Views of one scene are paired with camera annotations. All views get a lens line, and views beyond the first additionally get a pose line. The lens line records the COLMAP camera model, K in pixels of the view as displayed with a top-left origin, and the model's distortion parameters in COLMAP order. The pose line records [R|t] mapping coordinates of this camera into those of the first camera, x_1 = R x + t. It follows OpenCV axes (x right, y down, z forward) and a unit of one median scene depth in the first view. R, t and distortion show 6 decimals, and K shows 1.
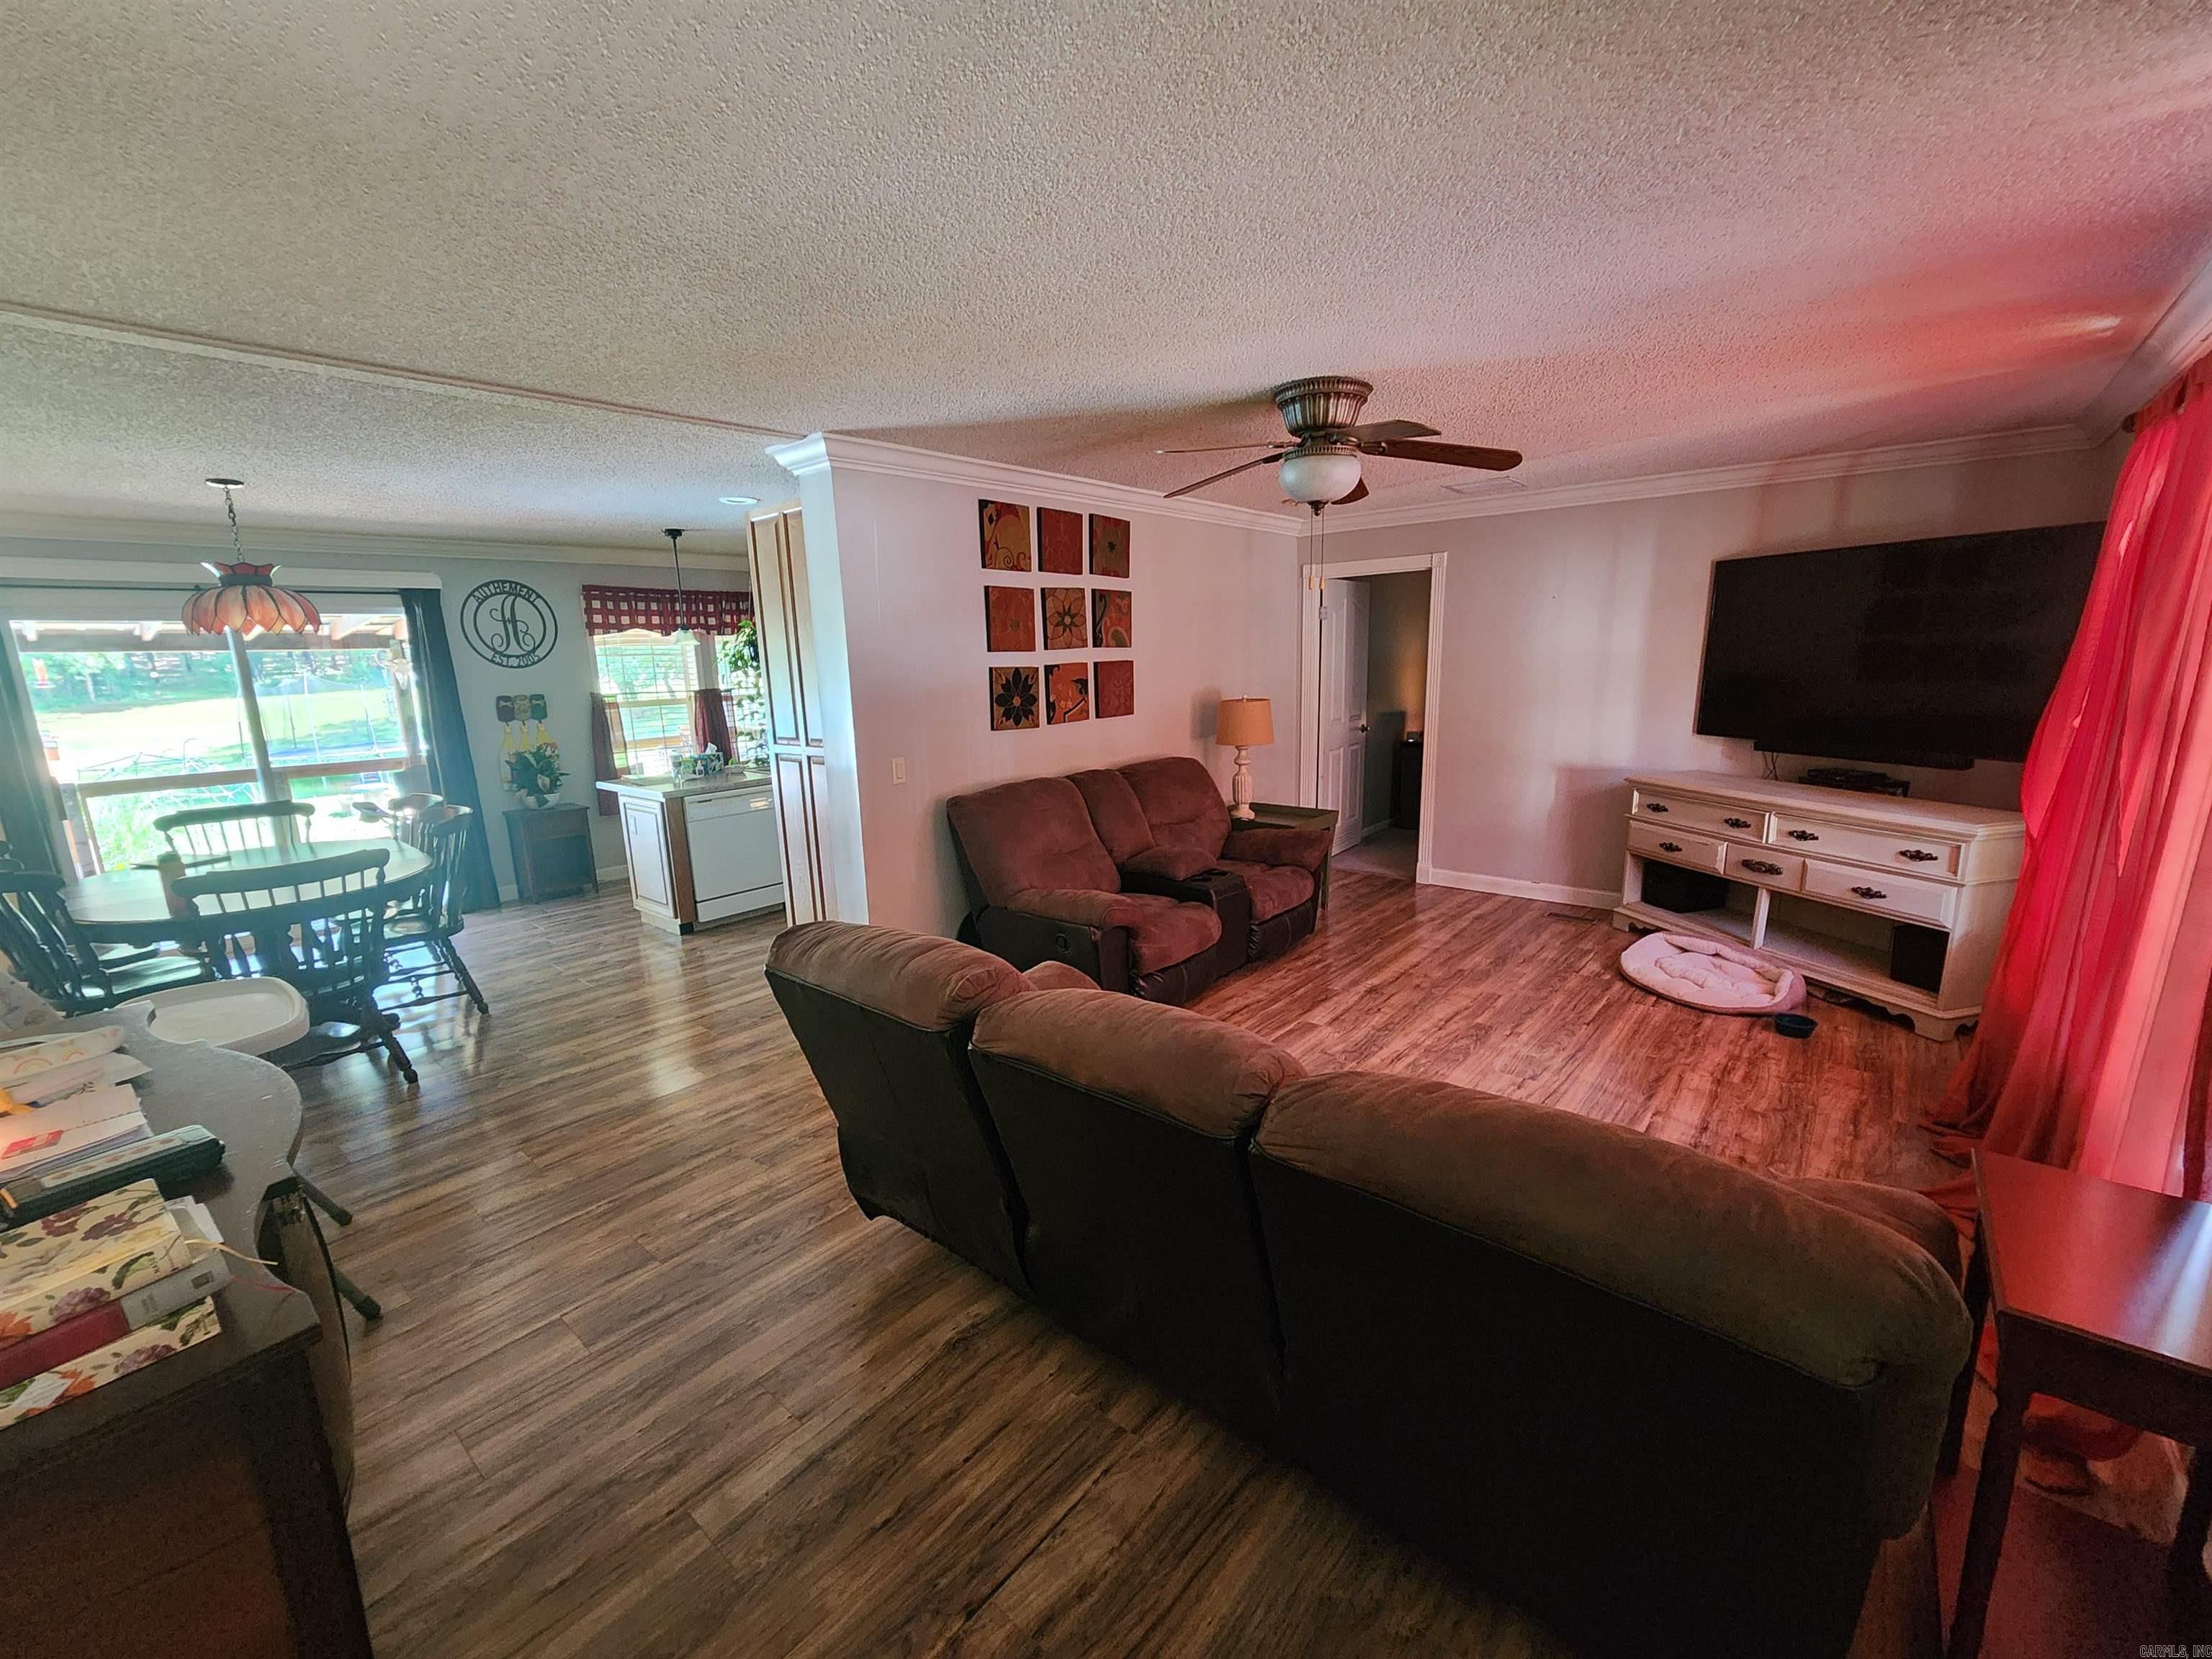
lens RADIAL K [[922.6, 0, 1106.0], [0, 922.6, 829.5], [0, 0, 1]] dist [-0.006945, 0.000231]
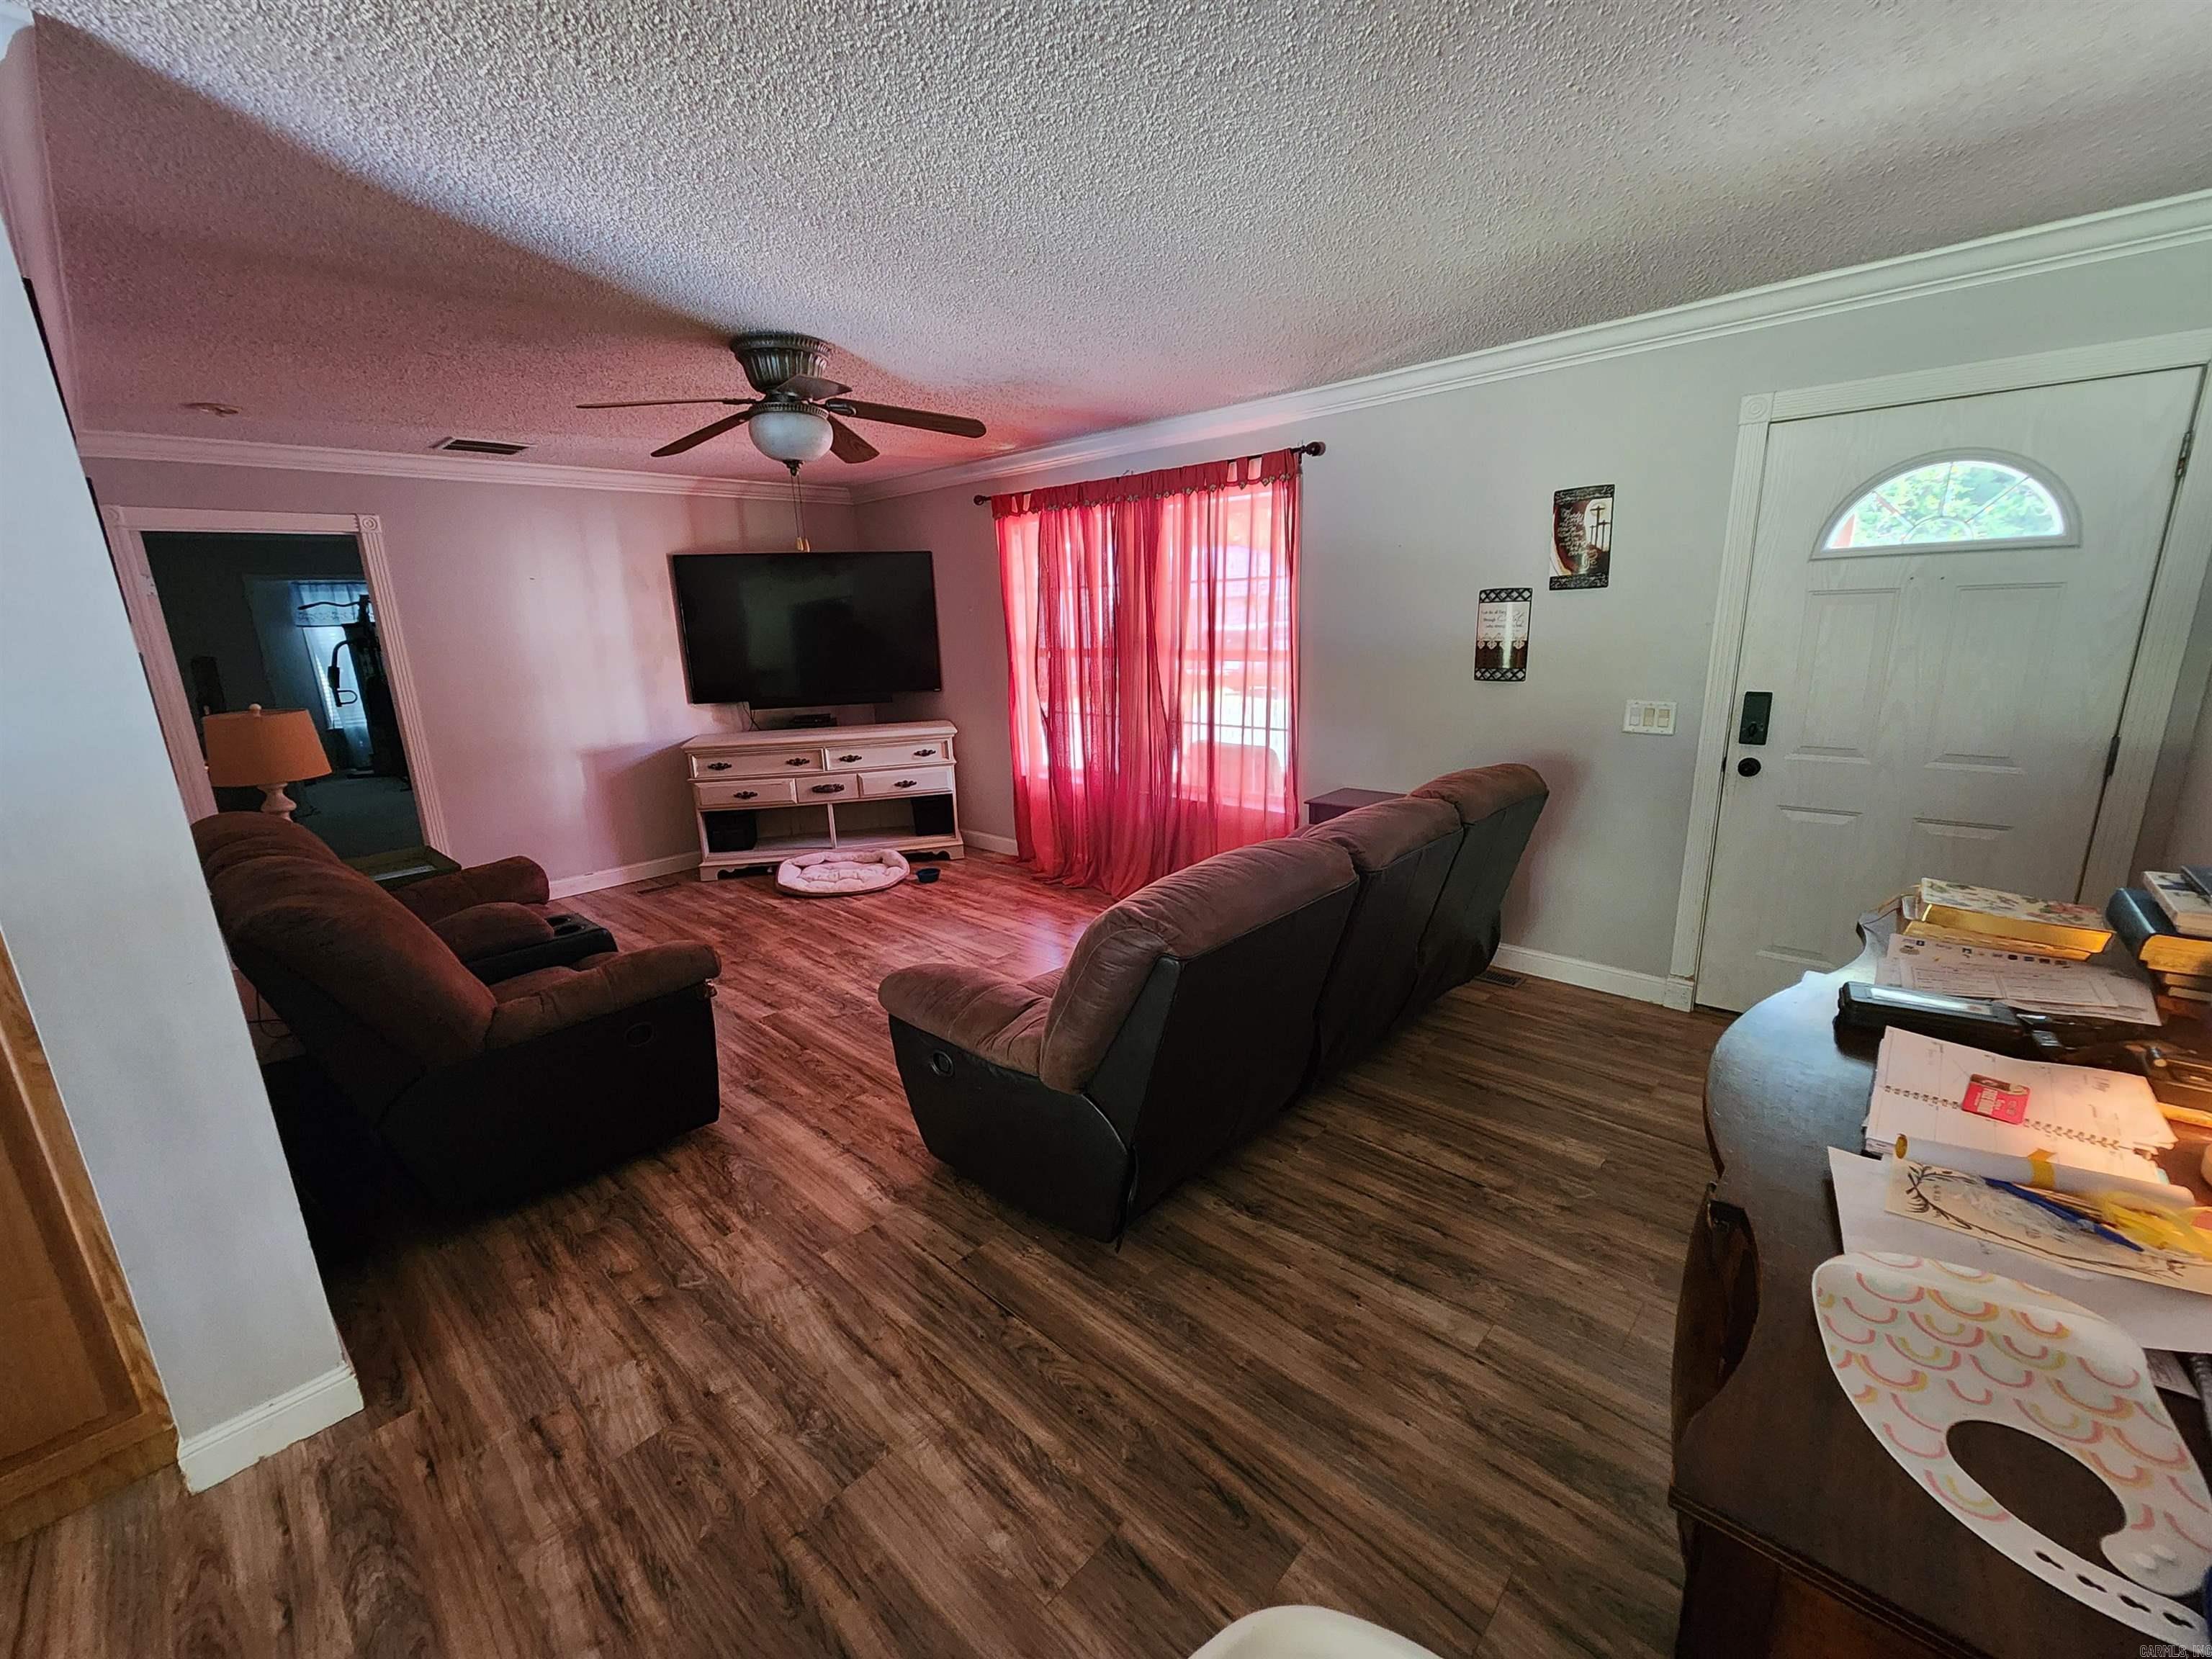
lens RADIAL K [[906.8, 0, 1106.0], [0, 906.8, 829.5], [0, 0, 1]] dist [-0.000269, 0.000080]
pose [[0.057739, -0.214127, 0.975098, -0.637300], [0.222249, 0.954974, 0.196548, -0.080908], [-0.973279, 0.205366, 0.102729, 0.534330]]
